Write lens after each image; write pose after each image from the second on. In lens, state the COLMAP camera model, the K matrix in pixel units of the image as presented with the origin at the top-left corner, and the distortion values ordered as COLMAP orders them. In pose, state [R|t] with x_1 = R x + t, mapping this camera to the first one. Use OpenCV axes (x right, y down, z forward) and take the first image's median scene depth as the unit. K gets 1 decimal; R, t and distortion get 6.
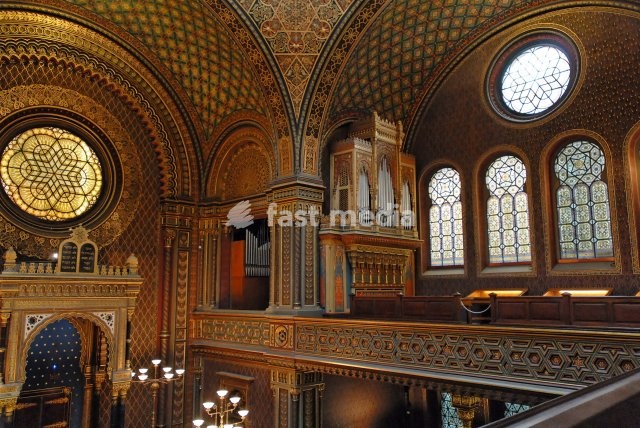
lens RADIAL K [[511.7, 0, 321.7], [0, 511.7, 217.0], [0, 0, 1]] dist [-0.003594, 0.017697]
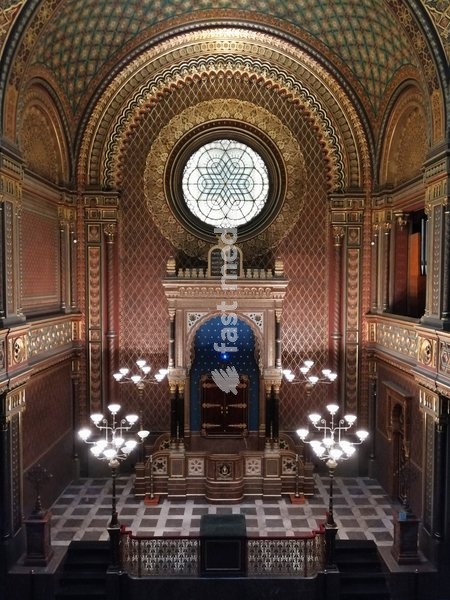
lens RADIAL K [[492.9, 0, 224.5], [0, 492.9, 304.4], [0, 0, 1]] dist [0.034660, -0.040434]
pose [[0.707078, 0.036321, -0.706202, 0.225965], [0.100368, 0.983414, 0.151071, 0.007887], [0.699976, -0.177699, 0.691705, 0.228779]]
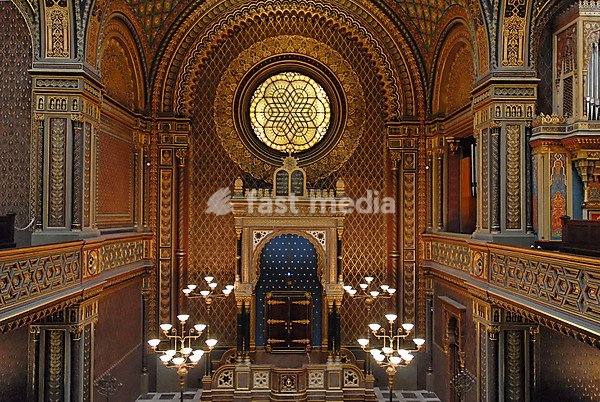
lens RADIAL K [[470.1, 0, 298.9], [0, 470.1, 205.1], [0, 0, 1]] dist [-0.005390, 0.017444]
pose [[0.722485, -0.008331, -0.691336, 0.231365], [0.095230, 0.991596, 0.087571, 0.032711], [0.684797, -0.129105, 0.717207, 0.218346]]
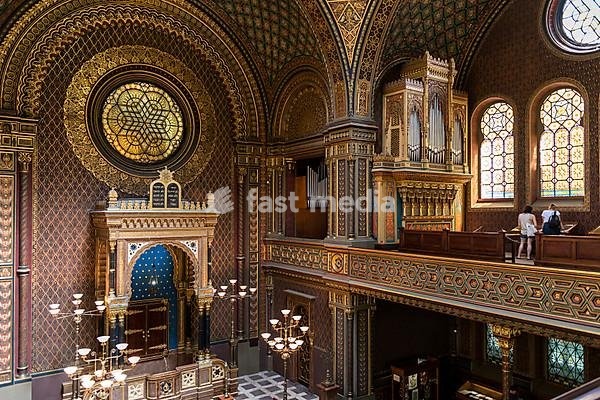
lens RADIAL K [[456.5, 0, 300.1], [0, 456.5, 204.0], [0, 0, 1]] dist [-0.002176, 0.000807]
pose [[0.982890, 0.000905, -0.184191, 0.023312], [0.023370, 0.991293, 0.129580, -0.026957], [0.182705, -0.131668, 0.974311, 0.018188]]
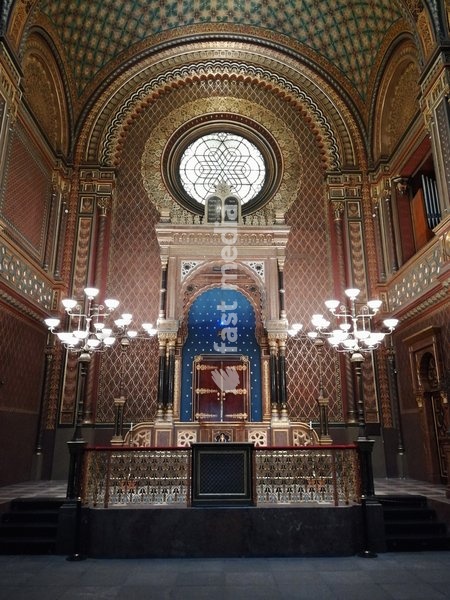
lens RADIAL K [[475.8, 0, 227.7], [0, 475.8, 288.8], [0, 0, 1]] dist [0.013379, 0.012339]
pose [[0.721658, -0.201113, -0.662392, 0.111728], [0.101391, 0.977257, -0.186247, 0.356556], [0.684784, 0.067246, 0.725637, 0.283786]]
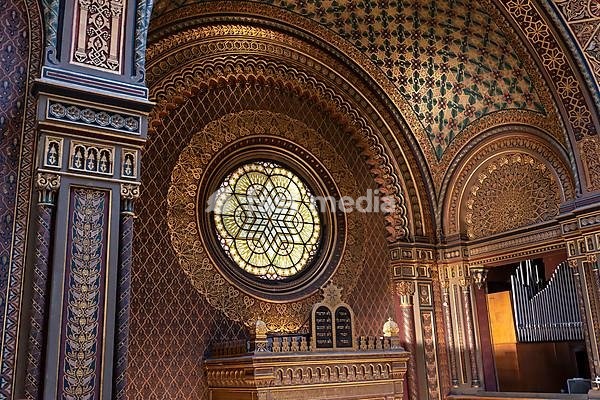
lens RADIAL K [[589.7, 0, 305.2], [0, 589.7, 201.1], [0, 0, 1]] dist [0.020385, 0.000000]
pose [[0.972238, -0.096230, -0.213291, -0.274882], [0.071821, 0.990247, -0.119388, -0.001045], [0.222699, 0.100755, 0.969667, 0.135372]]
